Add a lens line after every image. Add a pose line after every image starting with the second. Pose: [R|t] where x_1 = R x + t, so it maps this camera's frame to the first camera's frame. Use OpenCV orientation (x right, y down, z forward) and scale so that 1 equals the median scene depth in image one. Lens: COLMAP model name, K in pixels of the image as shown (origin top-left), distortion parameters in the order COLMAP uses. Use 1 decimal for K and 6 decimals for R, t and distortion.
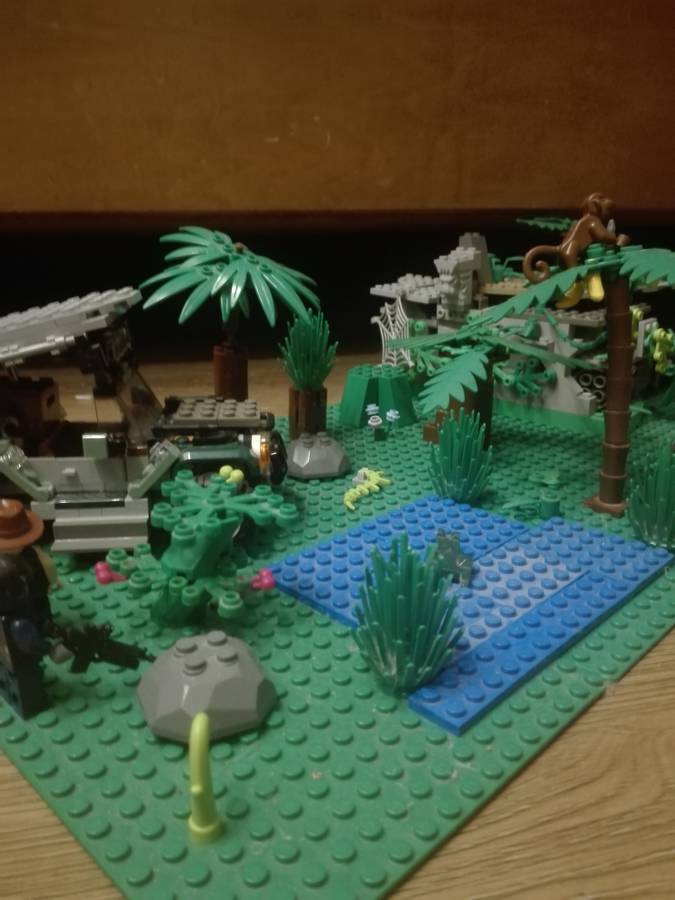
lens RADIAL K [[761.0, 0, 366.2], [0, 761.0, 488.7], [0, 0, 1]] dist [0.071342, -0.124195]
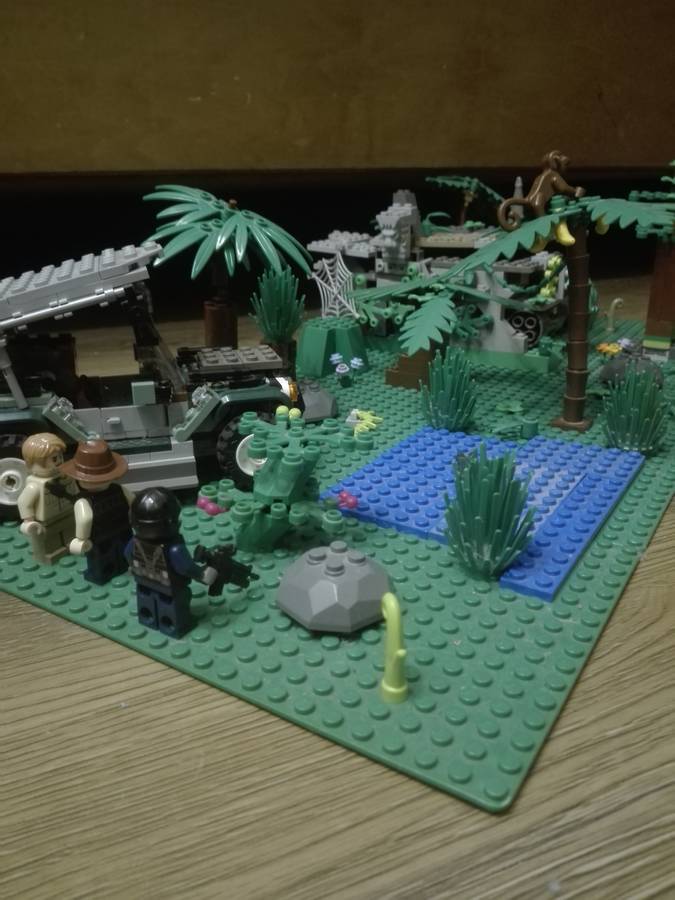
lens RADIAL K [[761.0, 0, 366.2], [0, 761.0, 488.7], [0, 0, 1]] dist [0.071342, -0.124195]
pose [[0.973199, -0.092465, 0.210557, -0.214931], [0.083783, 0.995239, 0.049805, 0.030953], [-0.214160, -0.030829, 0.976312, -0.064674]]
